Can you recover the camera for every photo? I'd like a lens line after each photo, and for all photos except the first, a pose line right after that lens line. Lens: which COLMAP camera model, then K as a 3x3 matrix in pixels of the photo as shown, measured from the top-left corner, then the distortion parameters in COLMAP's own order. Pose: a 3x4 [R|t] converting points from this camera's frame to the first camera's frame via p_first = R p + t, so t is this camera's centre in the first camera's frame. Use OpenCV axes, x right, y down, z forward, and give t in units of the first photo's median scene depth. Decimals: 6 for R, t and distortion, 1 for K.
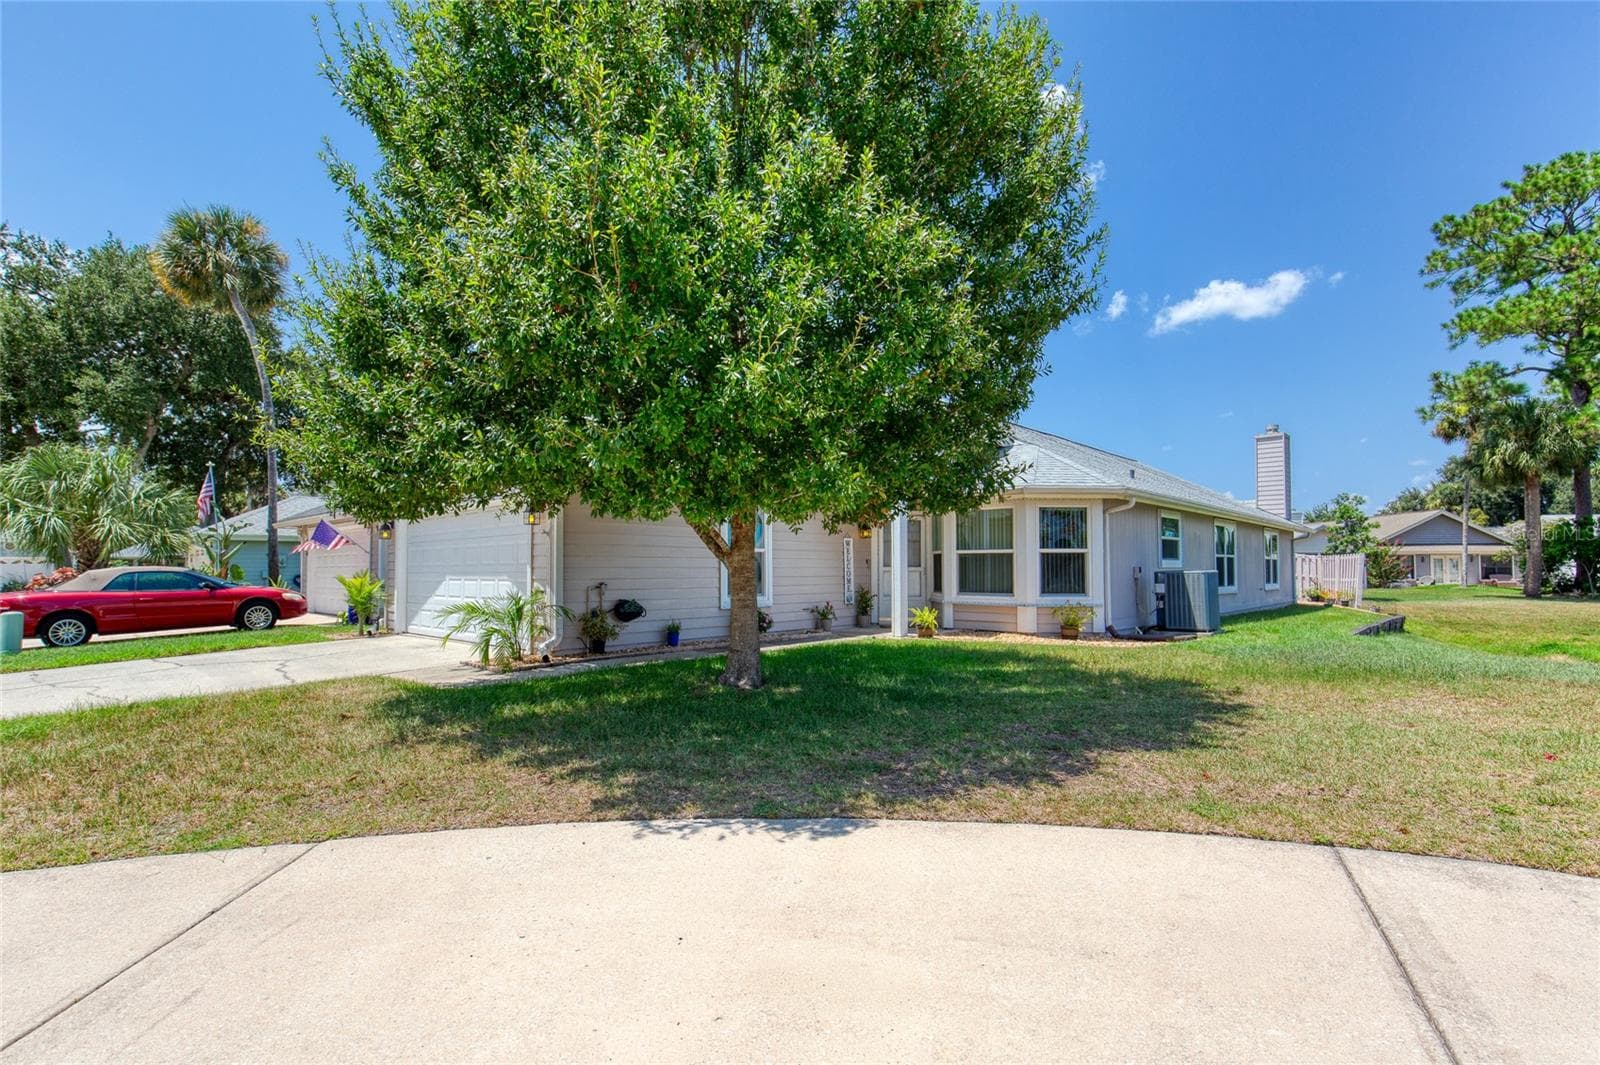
lens RADIAL K [[731.0, 0, 798.5], [0, 731.0, 567.6], [0, 0, 1]] dist [0.000783, 0.000032]
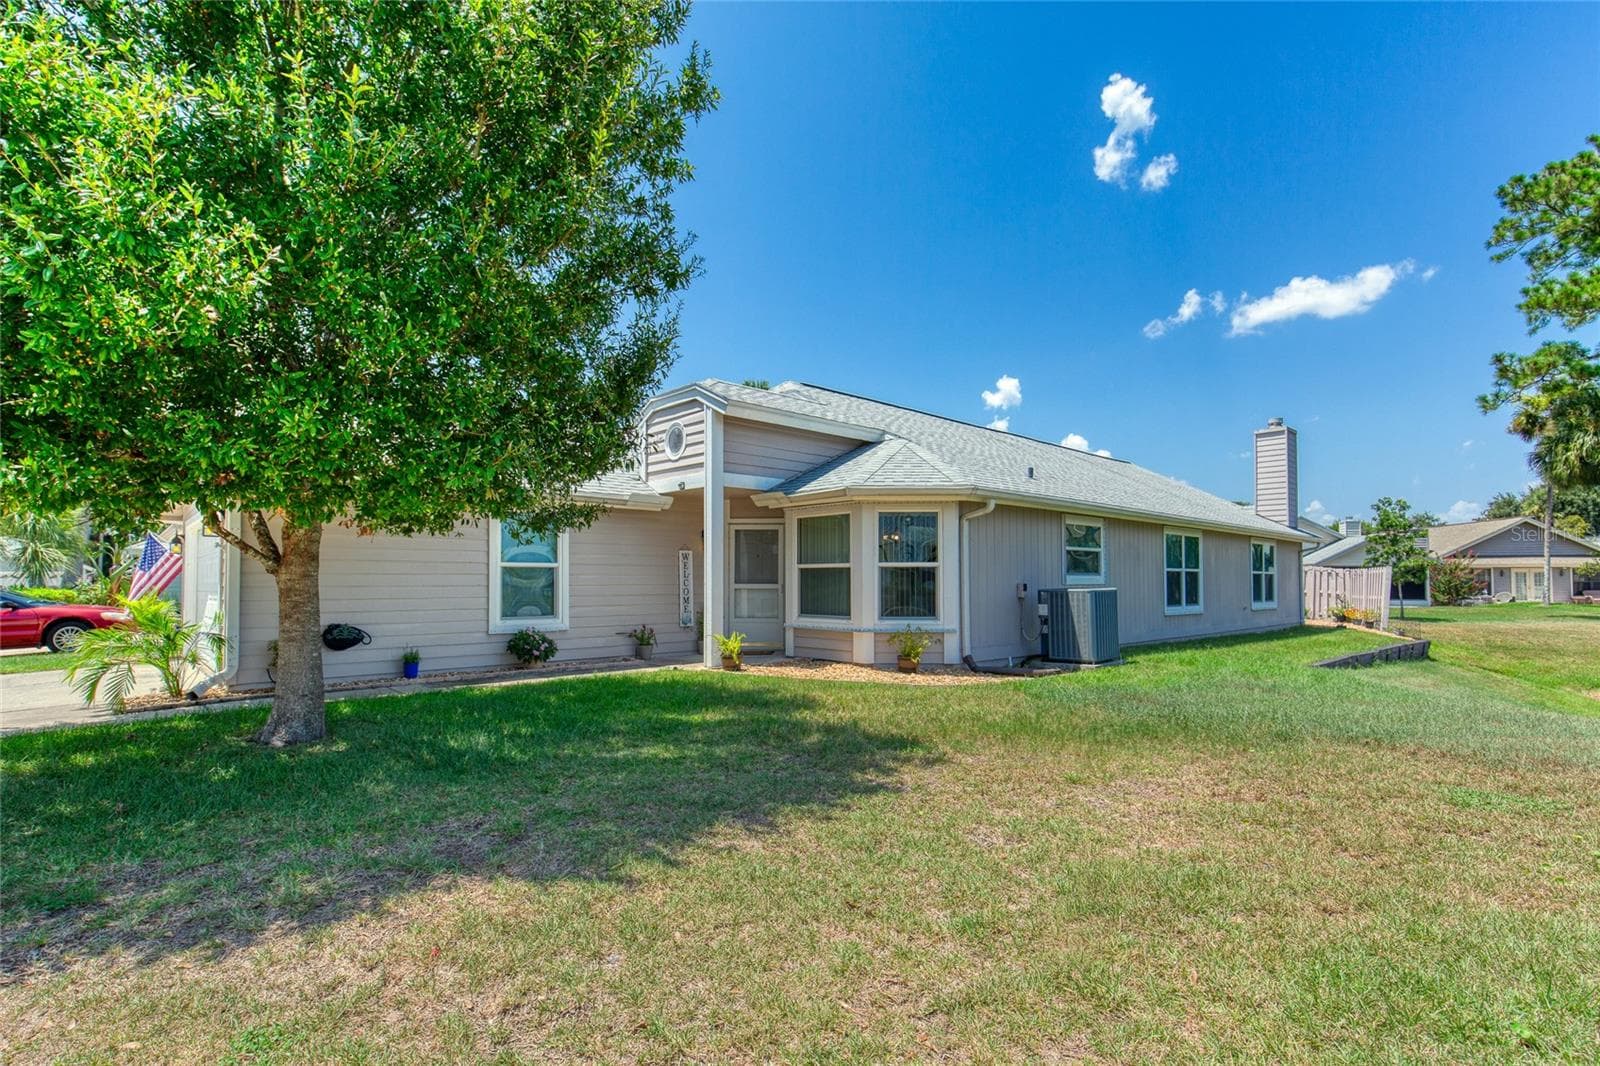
lens RADIAL K [[733.3, 0, 802.9], [0, 733.3, 579.7], [0, 0, 1]] dist [0.001167, 0.000064]
pose [[0.996257, -0.001660, -0.086430, 0.155407], [0.001321, 0.999991, -0.003979, -0.001393], [0.086436, 0.003850, 0.996250, 0.080402]]
